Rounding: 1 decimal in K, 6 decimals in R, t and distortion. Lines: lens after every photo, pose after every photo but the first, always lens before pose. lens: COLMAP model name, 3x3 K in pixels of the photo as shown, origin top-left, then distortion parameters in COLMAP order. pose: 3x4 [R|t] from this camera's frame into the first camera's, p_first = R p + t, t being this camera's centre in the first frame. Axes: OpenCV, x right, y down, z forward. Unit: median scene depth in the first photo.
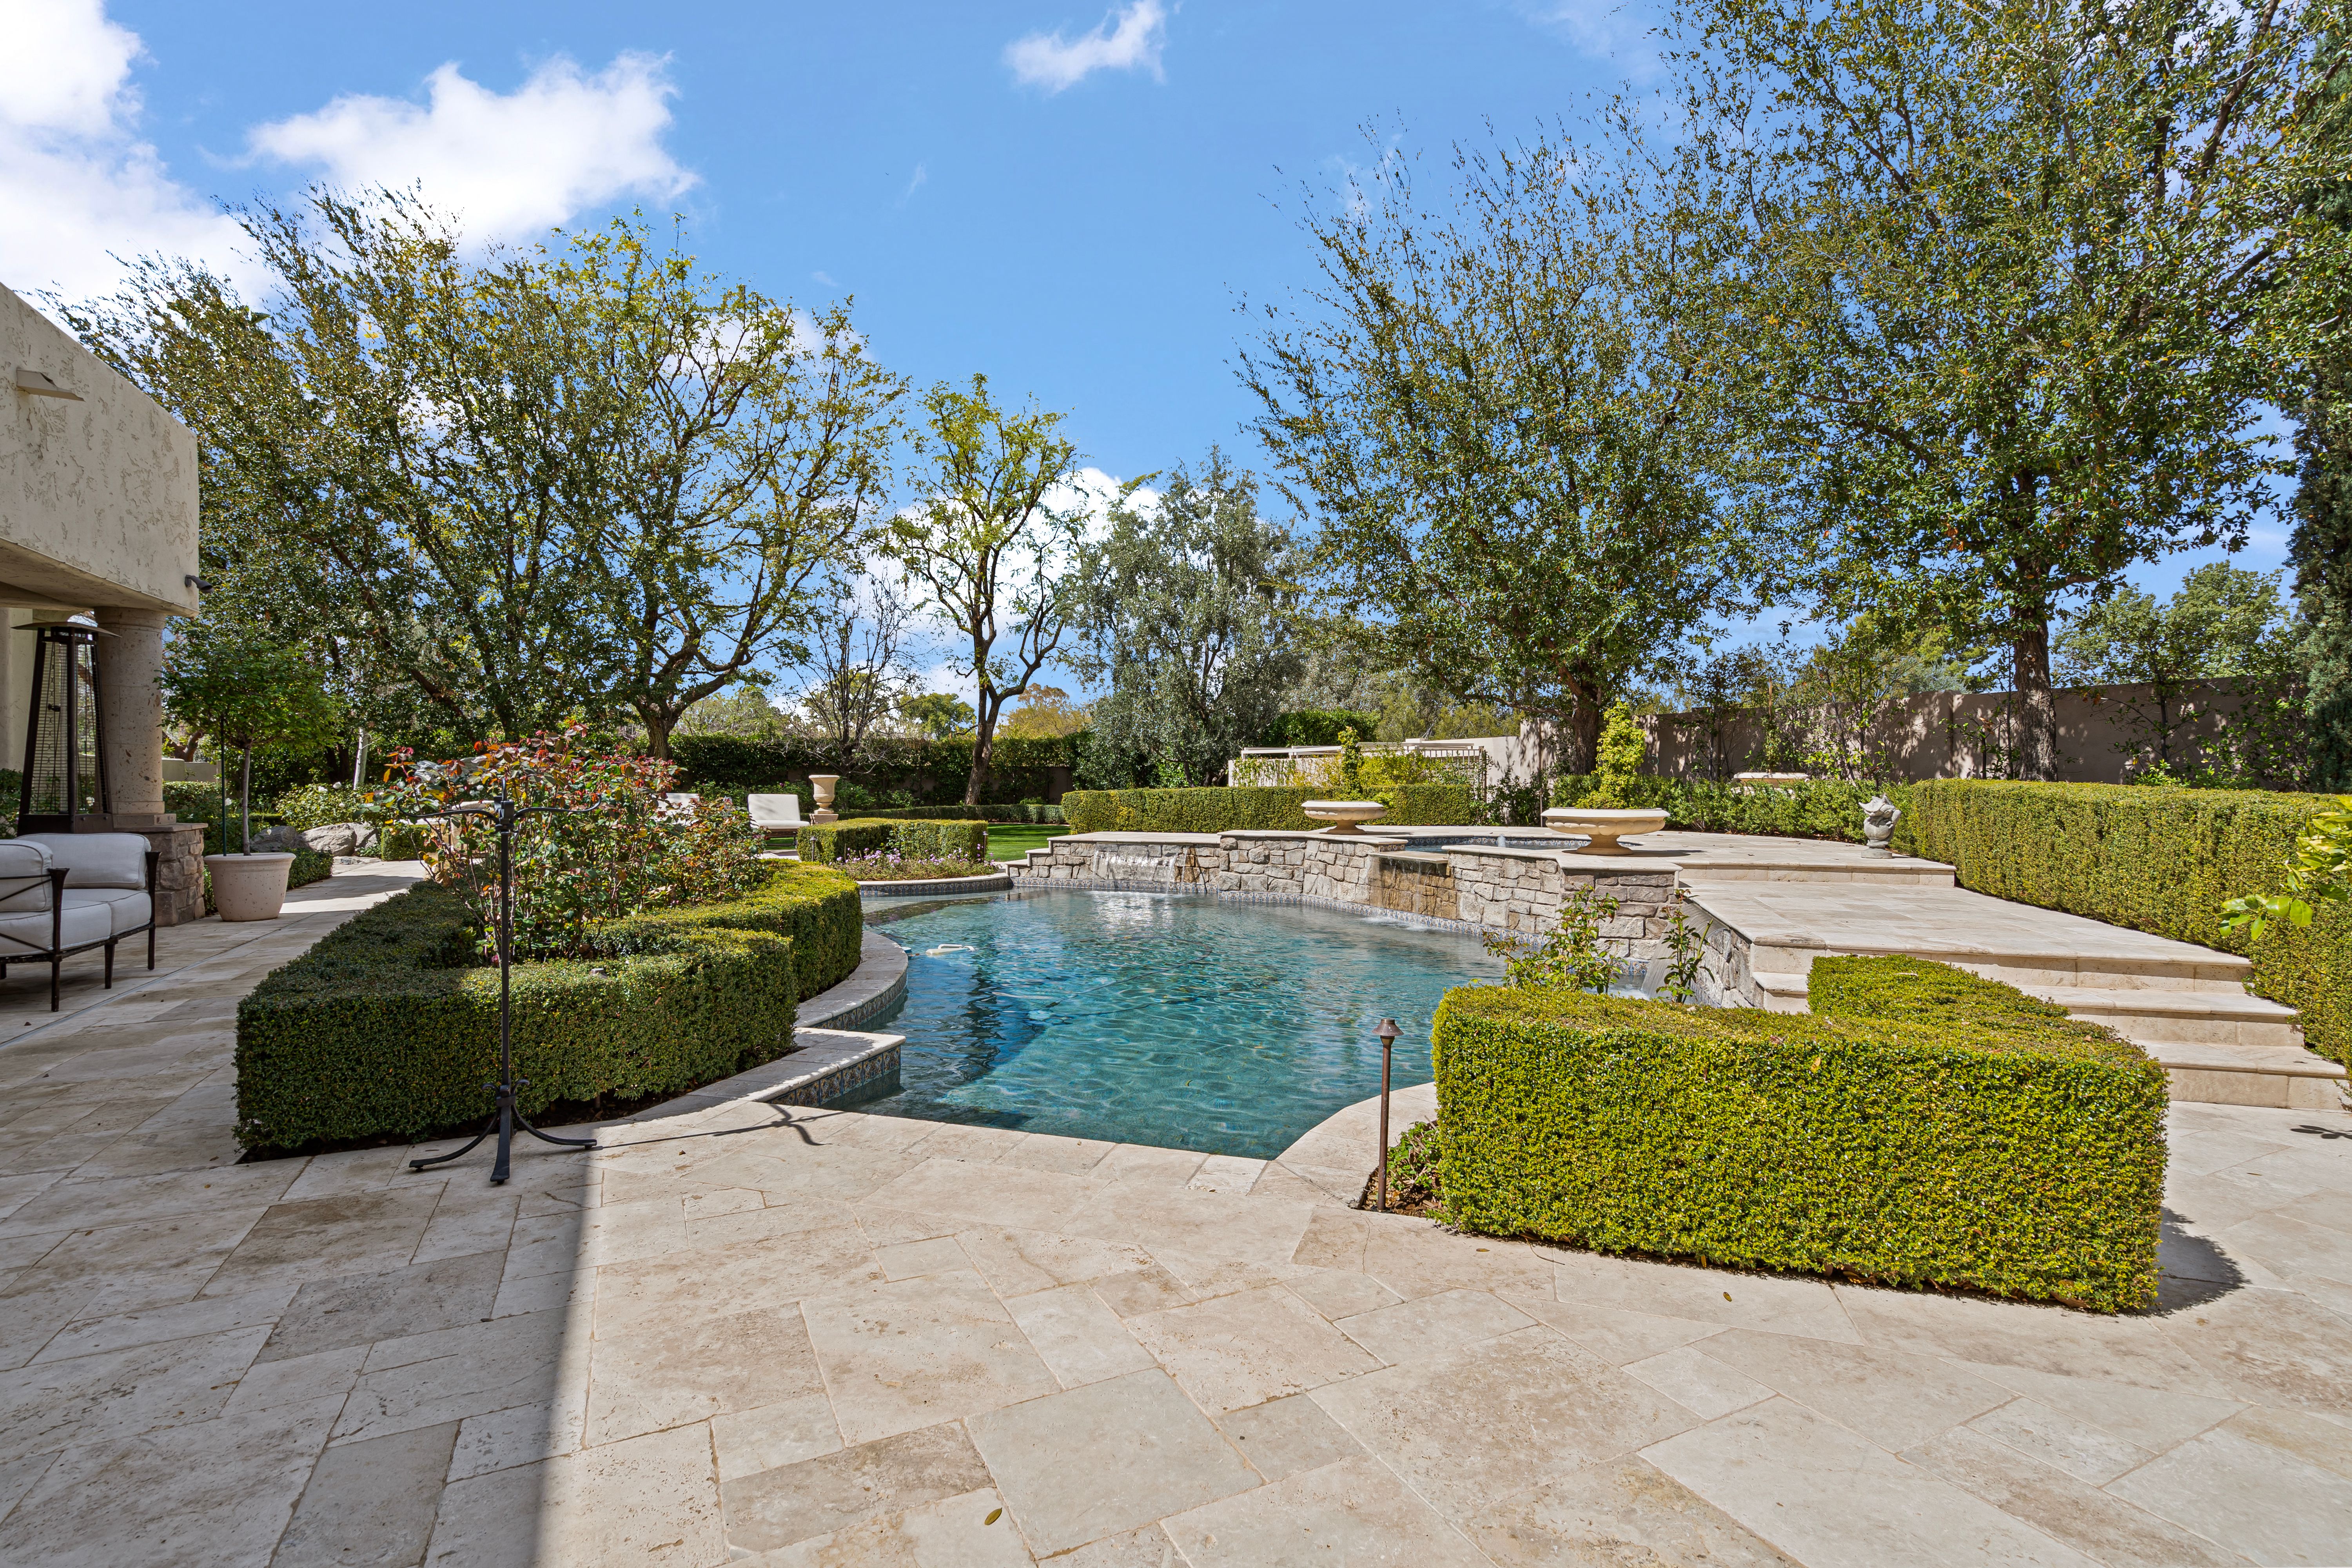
lens RADIAL K [[1092.4, 0, 1175.6], [0, 1092.4, 792.7], [0, 0, 1]] dist [-0.000643, -0.000123]
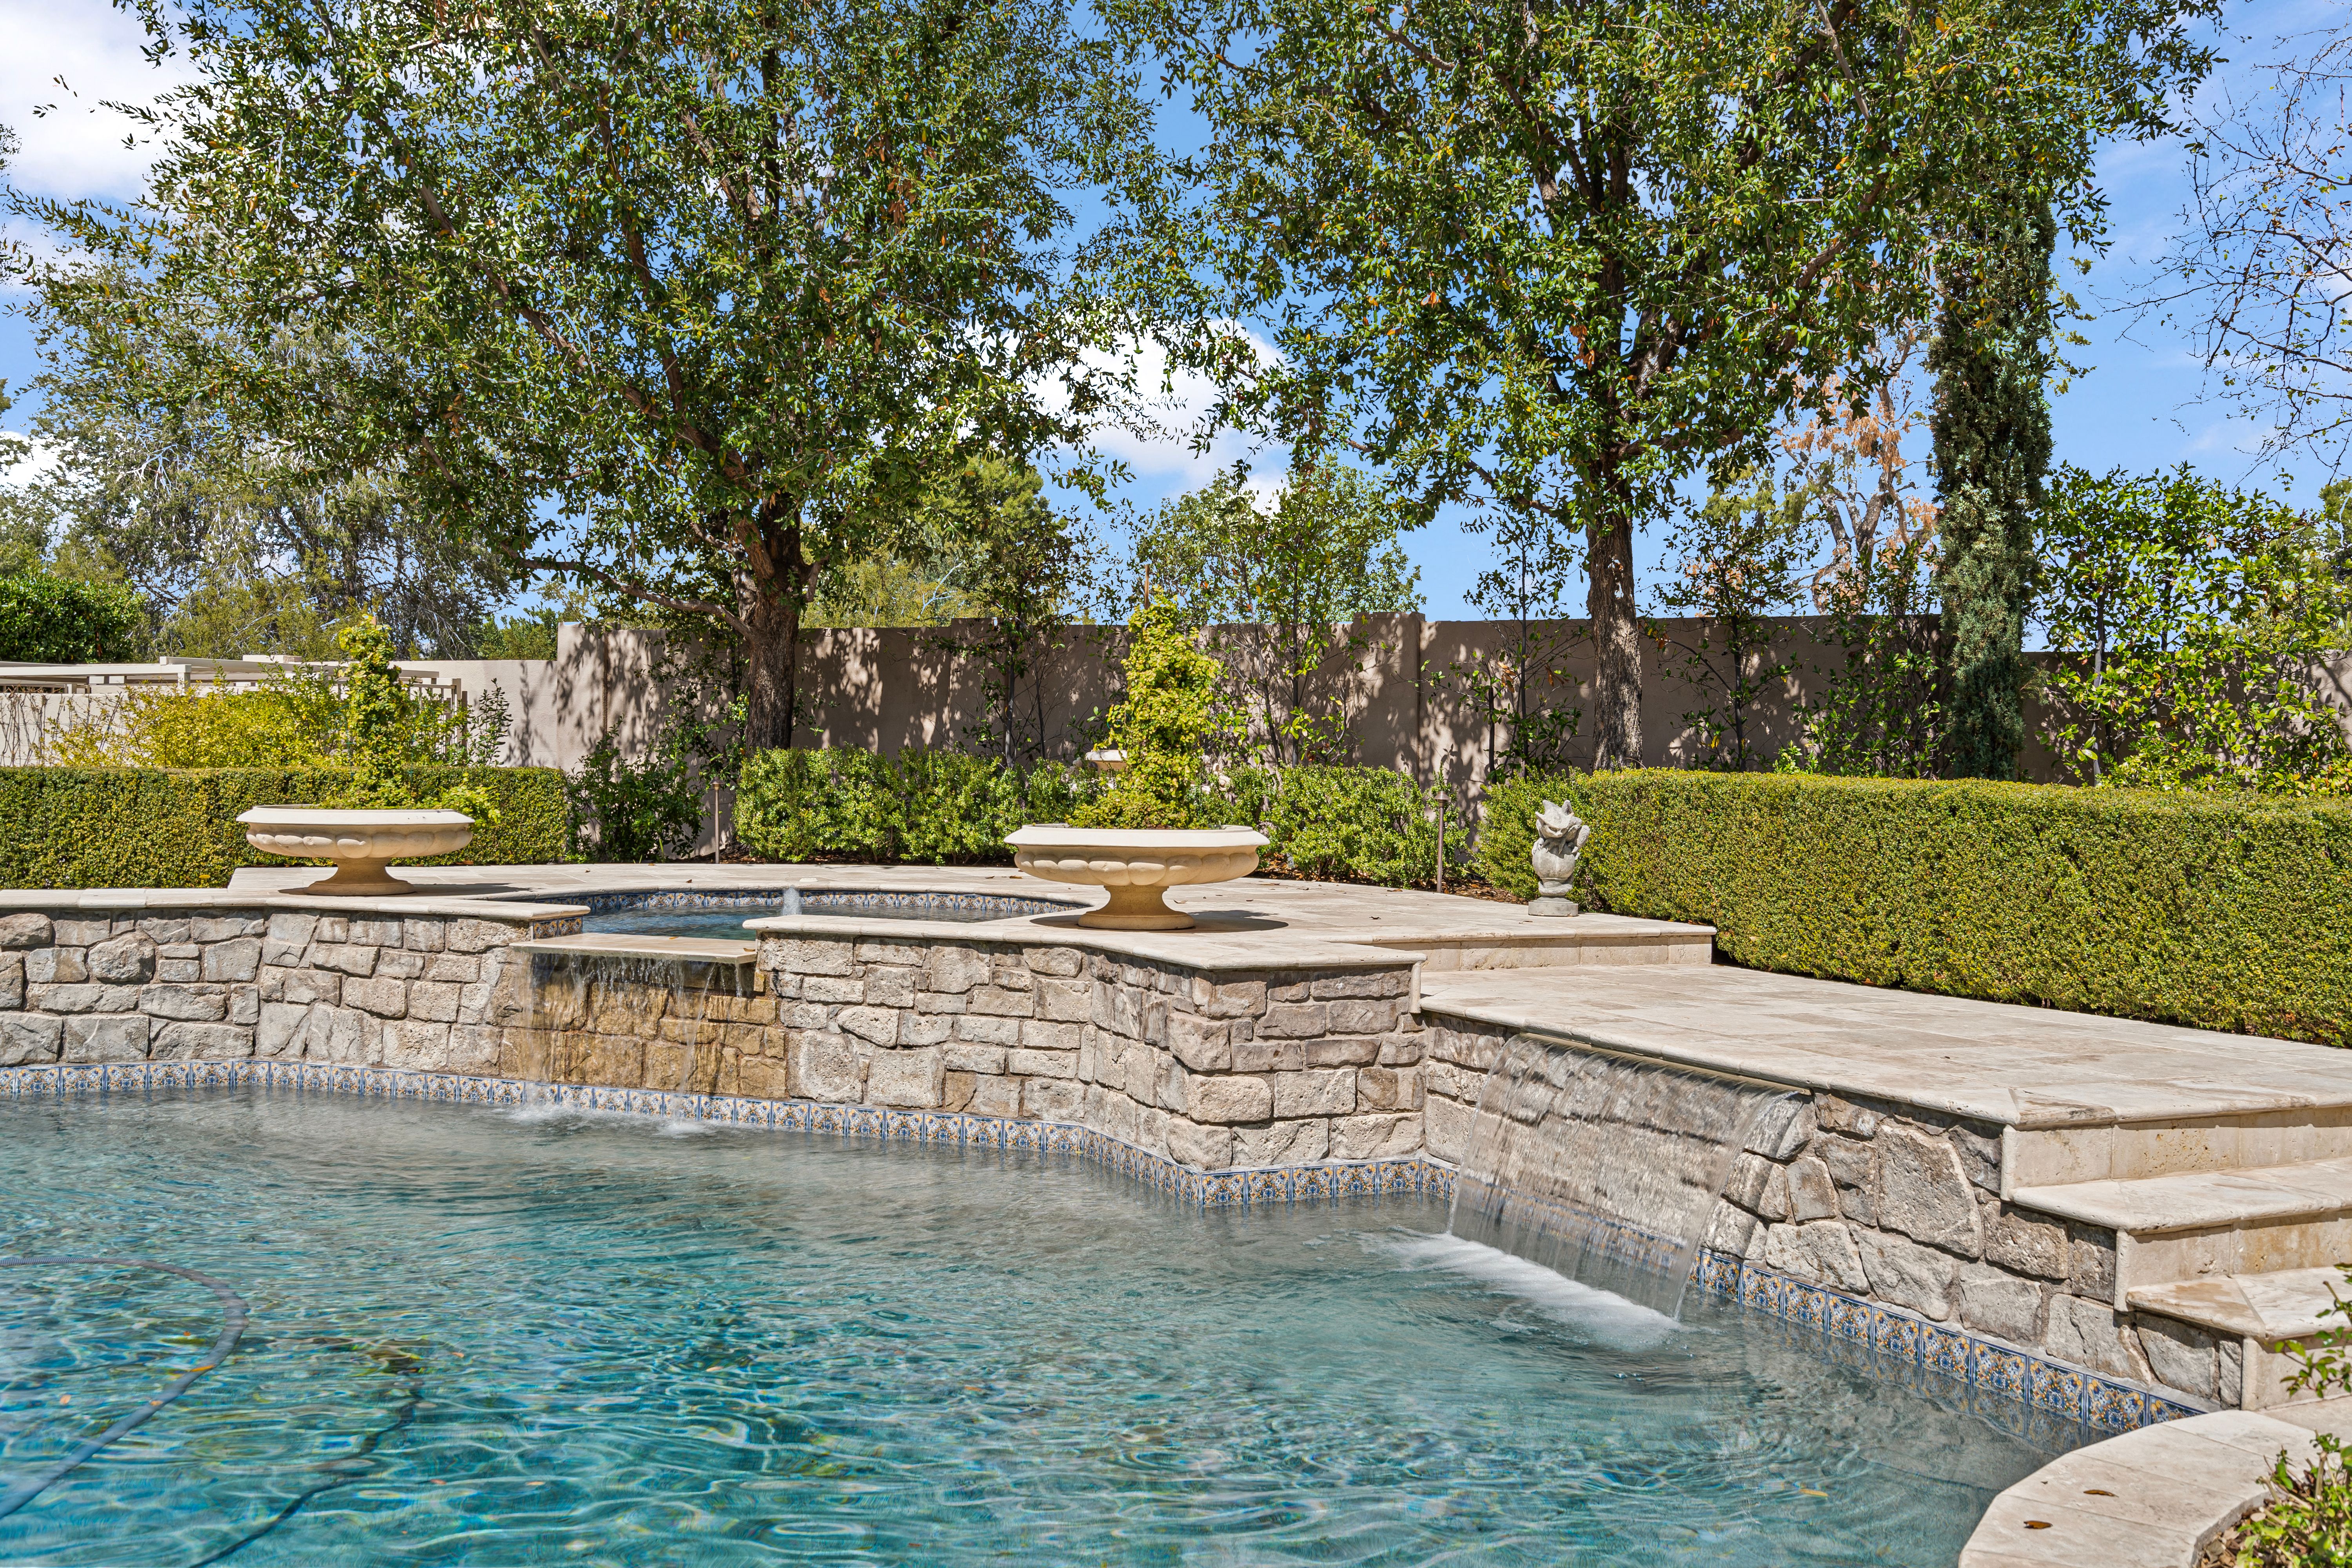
lens RADIAL K [[2180.1, 0, 1175.9], [0, 2180.1, 774.4], [0, 0, 1]] dist [0.010236, -0.000541]
pose [[0.734387, 0.008218, 0.678682, -0.258173], [-0.006727, 0.999966, -0.004829, -0.003616], [-0.678698, -0.001019, 0.734417, 0.397265]]
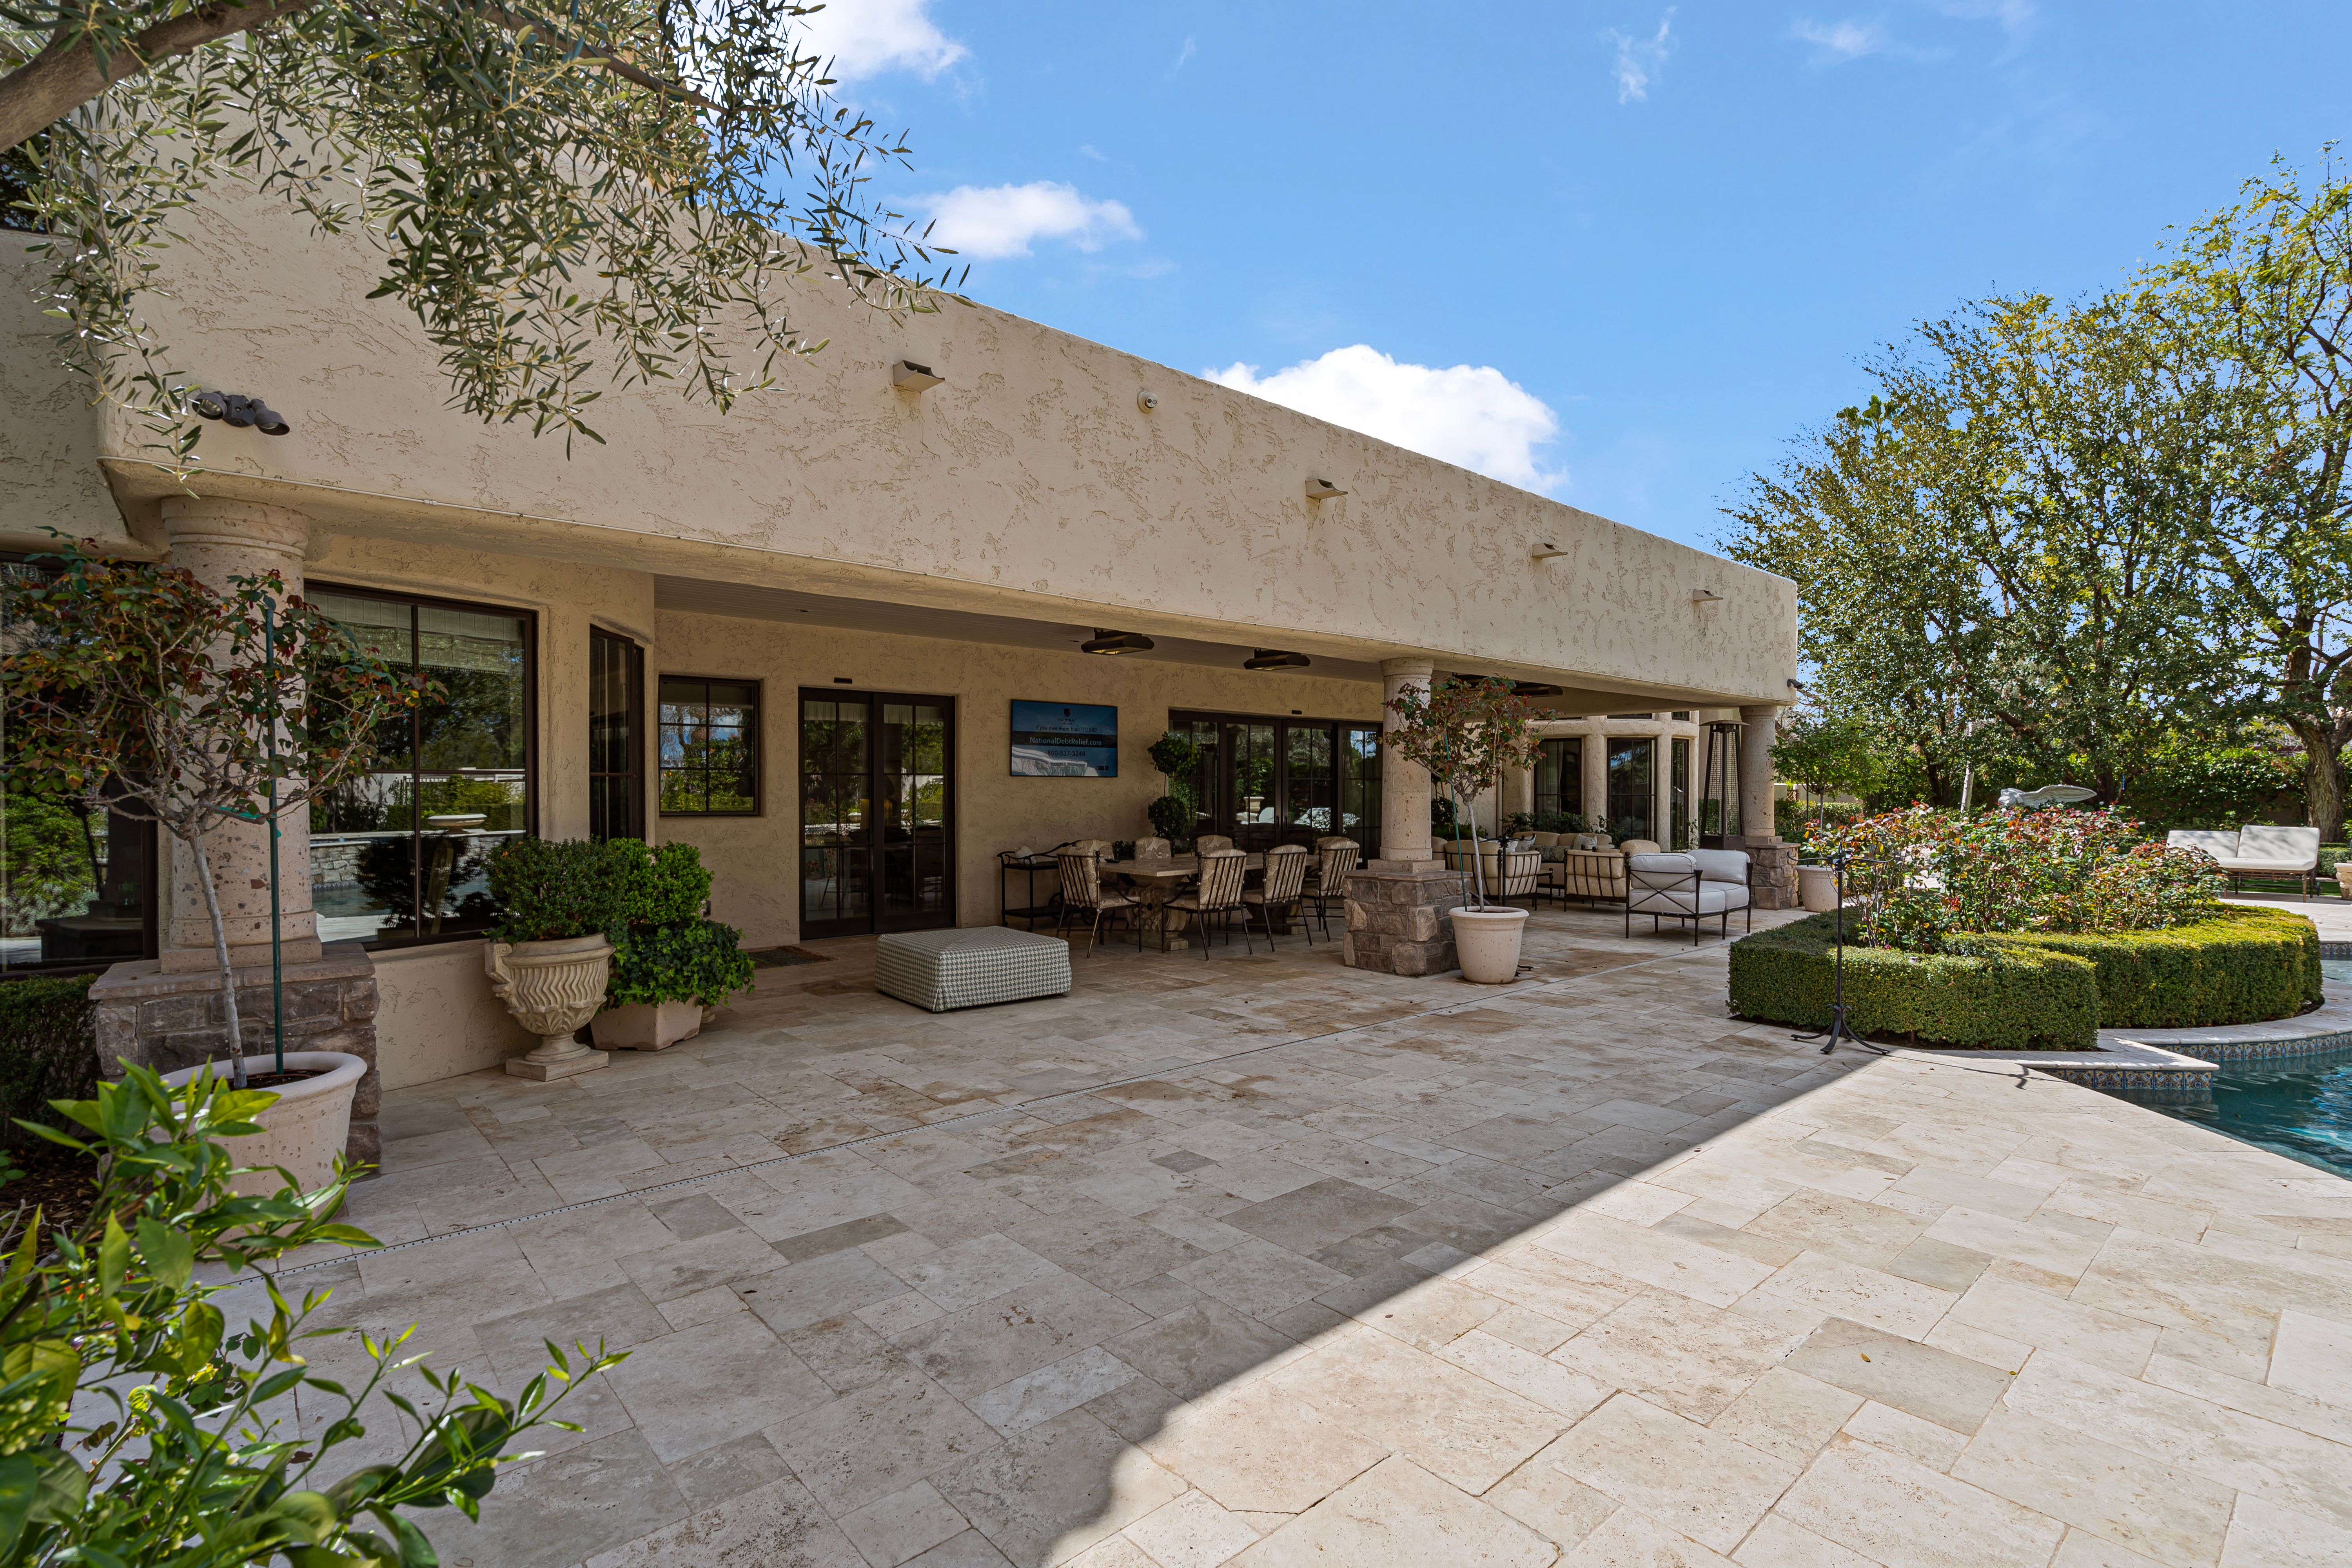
lens RADIAL K [[1092.4, 0, 1175.6], [0, 1092.4, 792.7], [0, 0, 1]] dist [-0.000643, -0.000123]
pose [[0.266055, 0.002485, -0.963955, 0.824451], [-0.012229, 0.999925, -0.000798, -0.076795], [0.963880, 0.012000, 0.266066, -0.552068]]
